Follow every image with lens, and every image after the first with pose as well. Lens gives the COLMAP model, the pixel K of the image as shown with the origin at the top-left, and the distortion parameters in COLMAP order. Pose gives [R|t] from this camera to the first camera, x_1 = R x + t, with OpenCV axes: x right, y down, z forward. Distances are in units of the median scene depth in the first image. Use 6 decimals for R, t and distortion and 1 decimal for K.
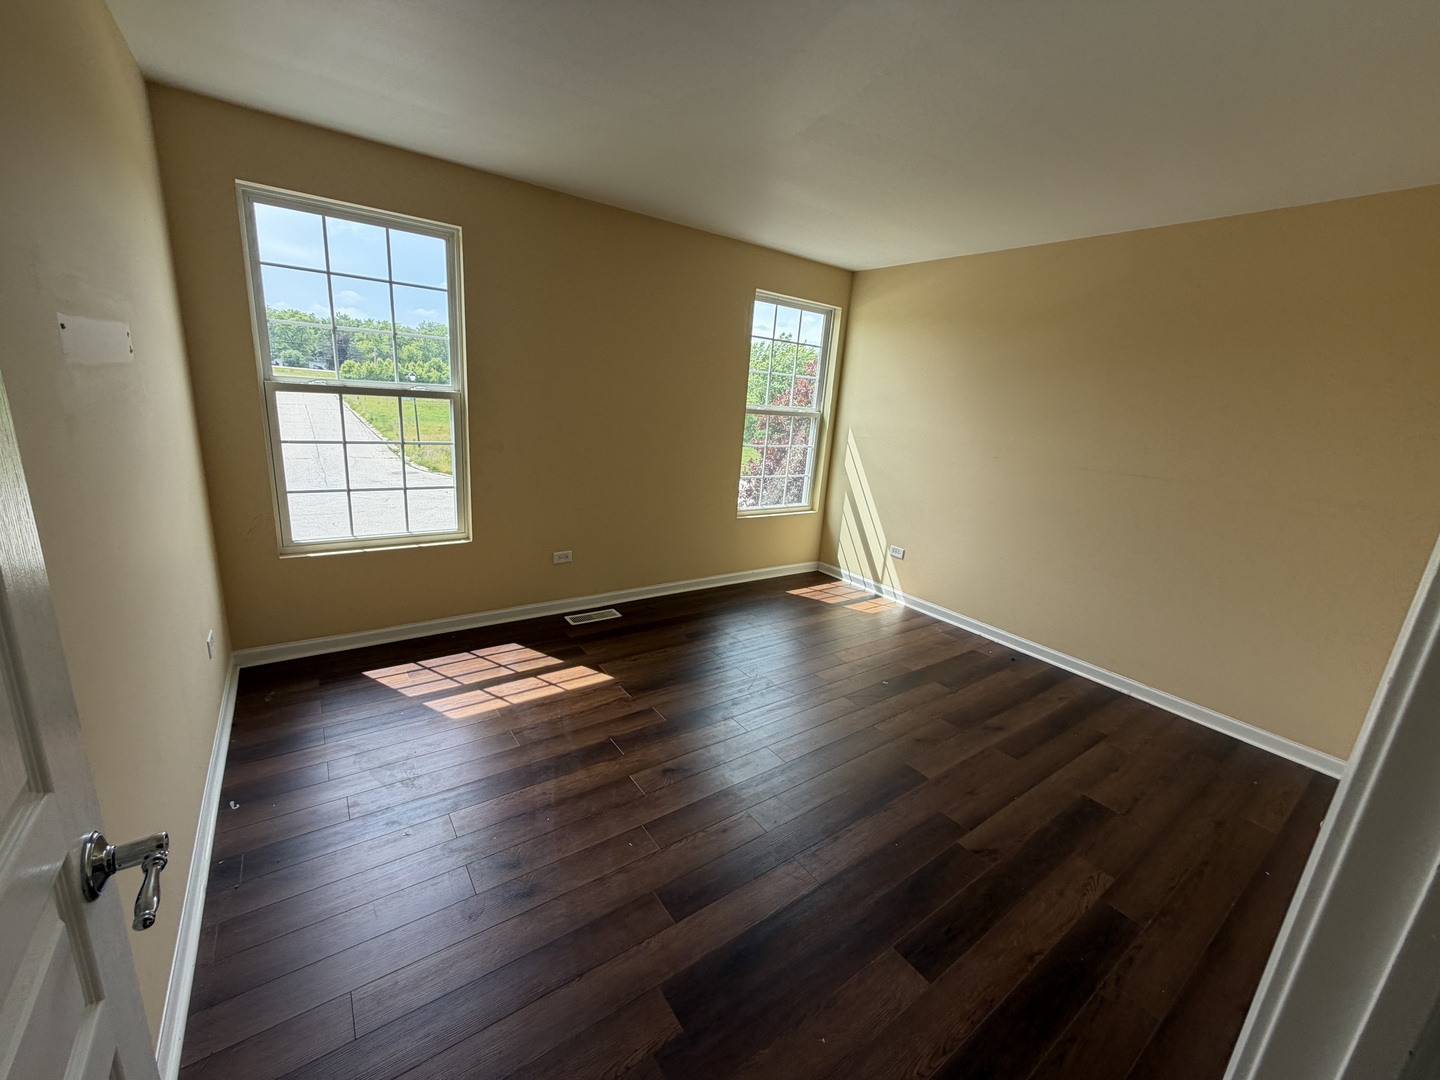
lens RADIAL K [[576.1, 0, 720.0], [0, 576.1, 540.0], [0, 0, 1]] dist [0.003261, 0.000178]
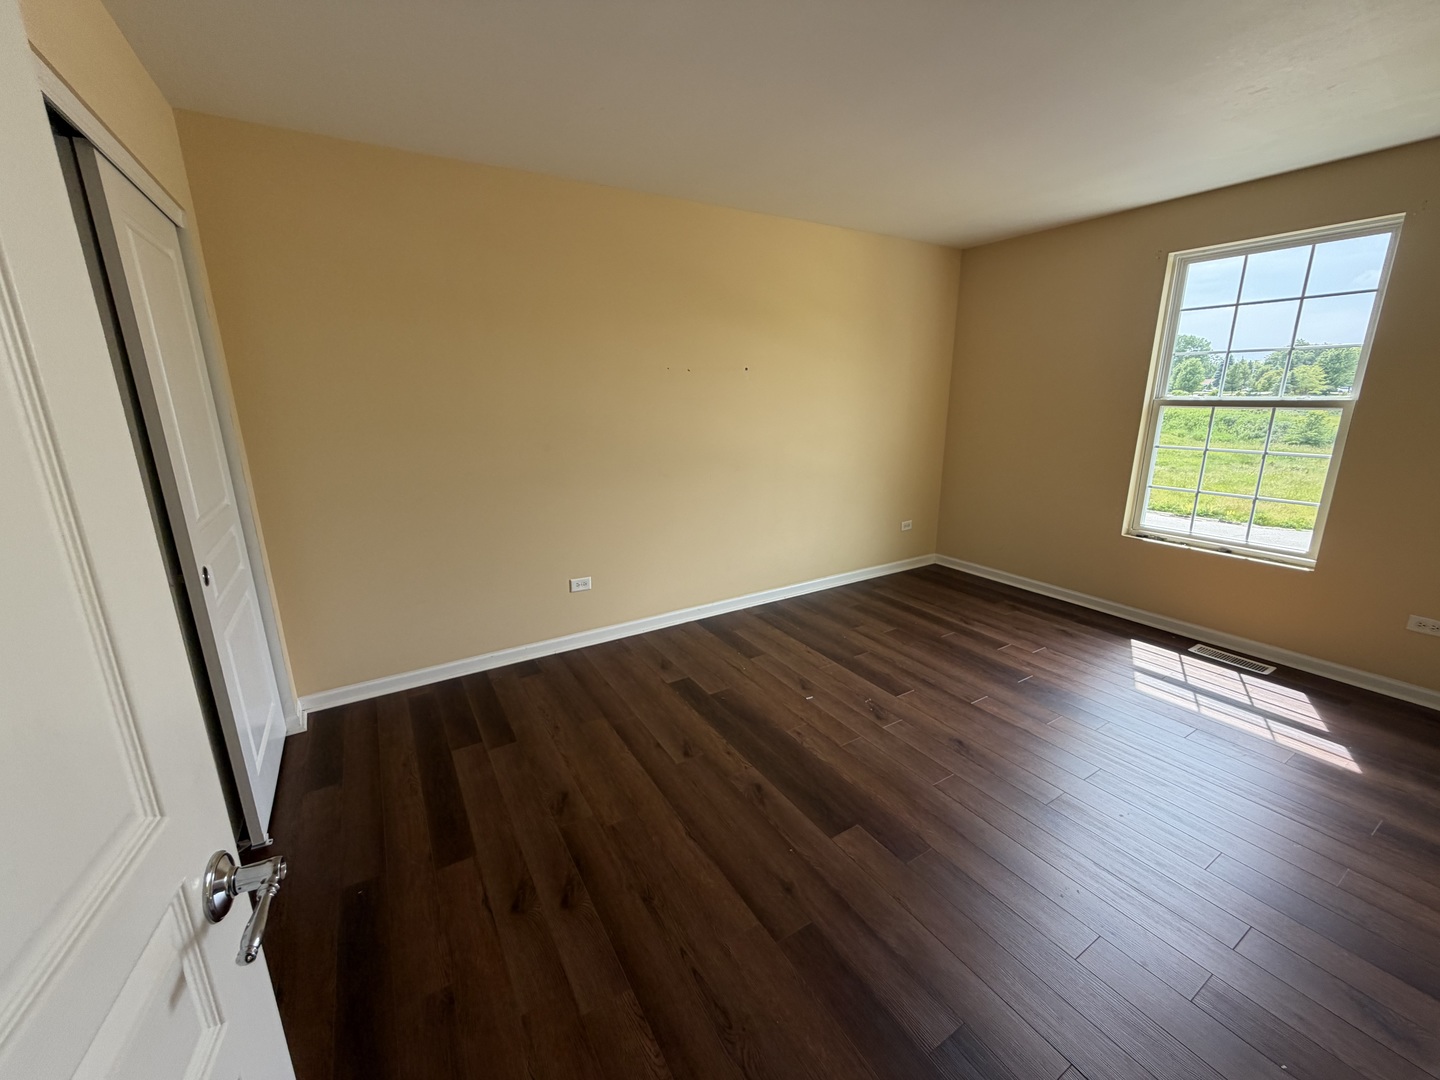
lens RADIAL K [[576.1, 0, 720.0], [0, 576.1, 540.0], [0, 0, 1]] dist [0.003261, 0.000178]
pose [[-0.061621, 0.188500, -0.980138, 0.551913], [-0.243759, 0.949426, 0.197919, 0.005734], [0.967876, 0.251113, -0.012556, 0.126398]]
